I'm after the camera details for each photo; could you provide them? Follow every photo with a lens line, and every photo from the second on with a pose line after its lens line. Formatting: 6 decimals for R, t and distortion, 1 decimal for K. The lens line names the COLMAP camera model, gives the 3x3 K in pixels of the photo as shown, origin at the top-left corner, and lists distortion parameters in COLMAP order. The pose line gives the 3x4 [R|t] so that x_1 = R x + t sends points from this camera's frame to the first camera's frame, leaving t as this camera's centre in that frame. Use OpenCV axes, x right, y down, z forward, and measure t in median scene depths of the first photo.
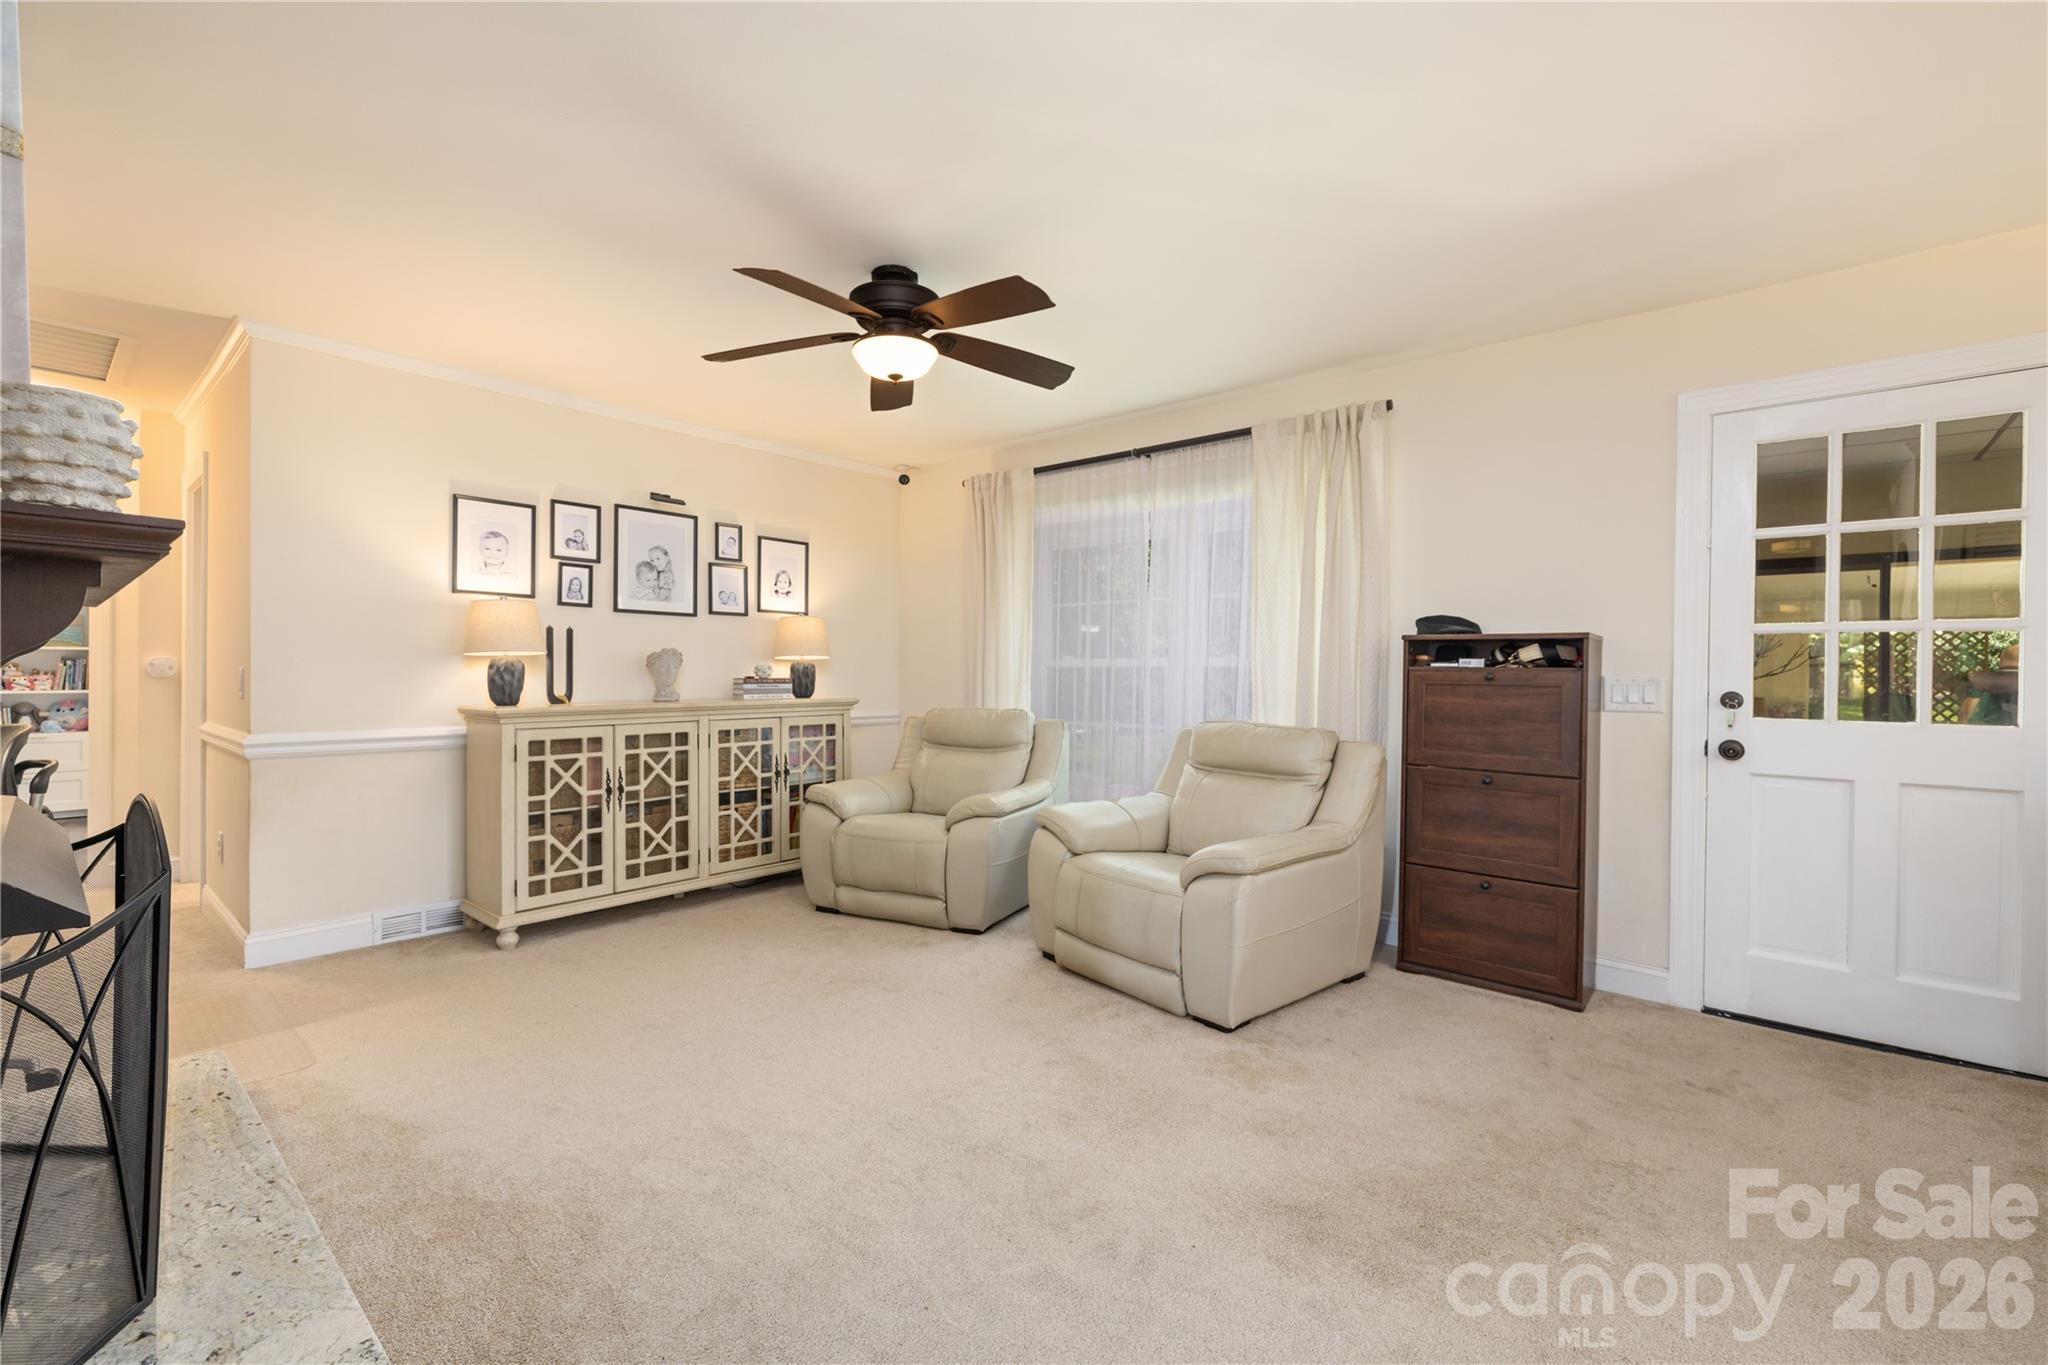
lens RADIAL K [[875.0, 0, 1019.7], [0, 875.0, 677.8], [0, 0, 1]] dist [0.003121, 0.000030]
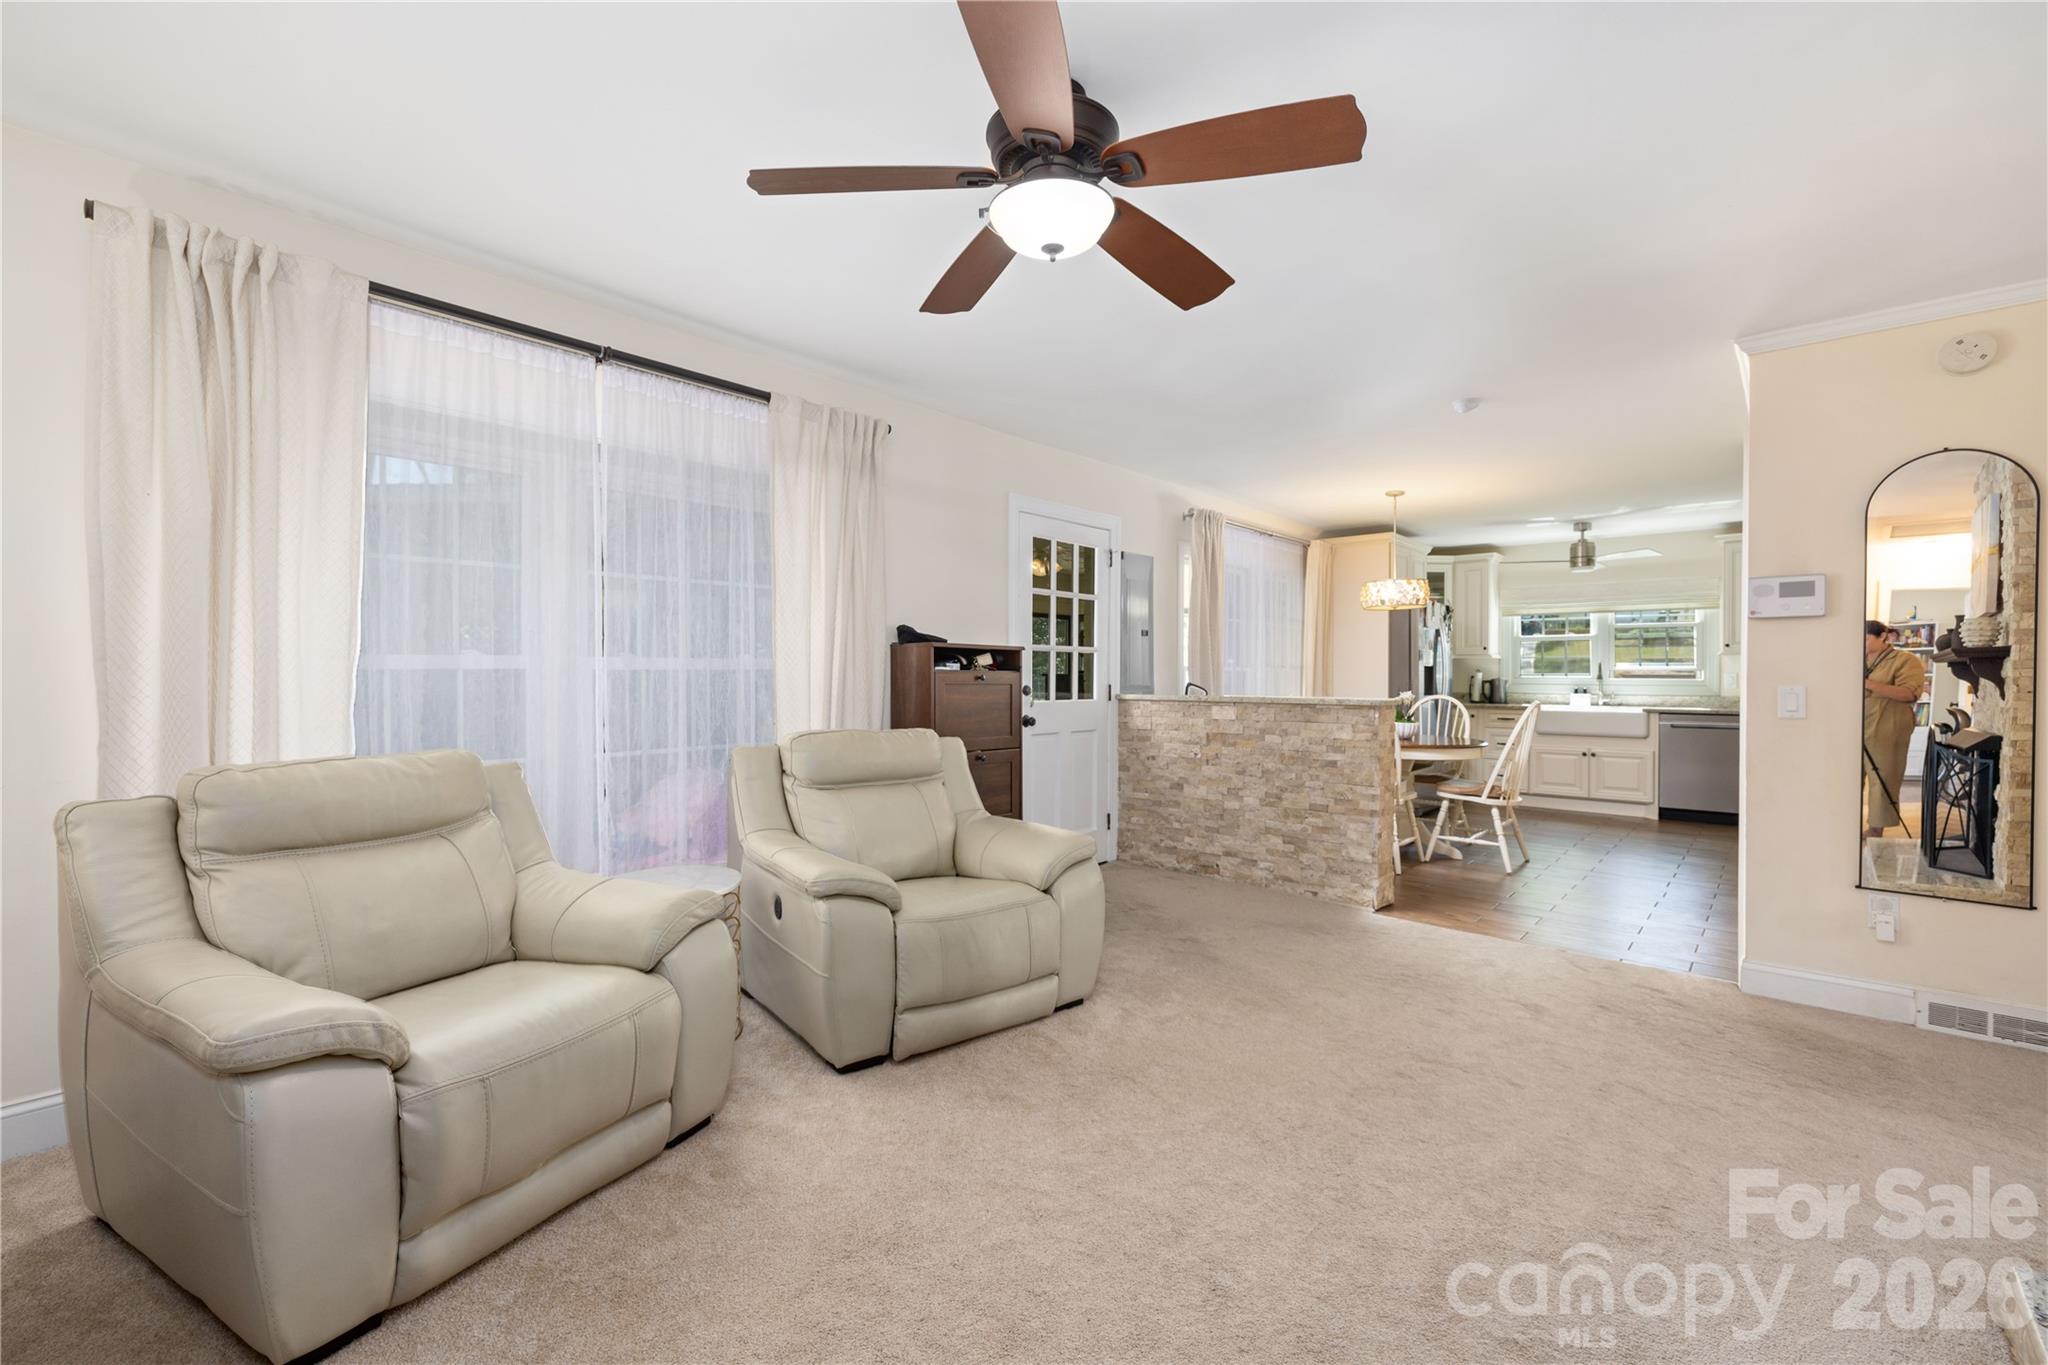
lens RADIAL K [[875.0, 0, 1024.4], [0, 875.0, 679.9], [0, 0, 1]] dist [0.003121, 0.000030]
pose [[0.003098, -0.016404, 0.999861, -0.727728], [0.003328, 0.999860, 0.016394, -0.018344], [-0.999990, 0.003277, 0.003152, 0.895406]]
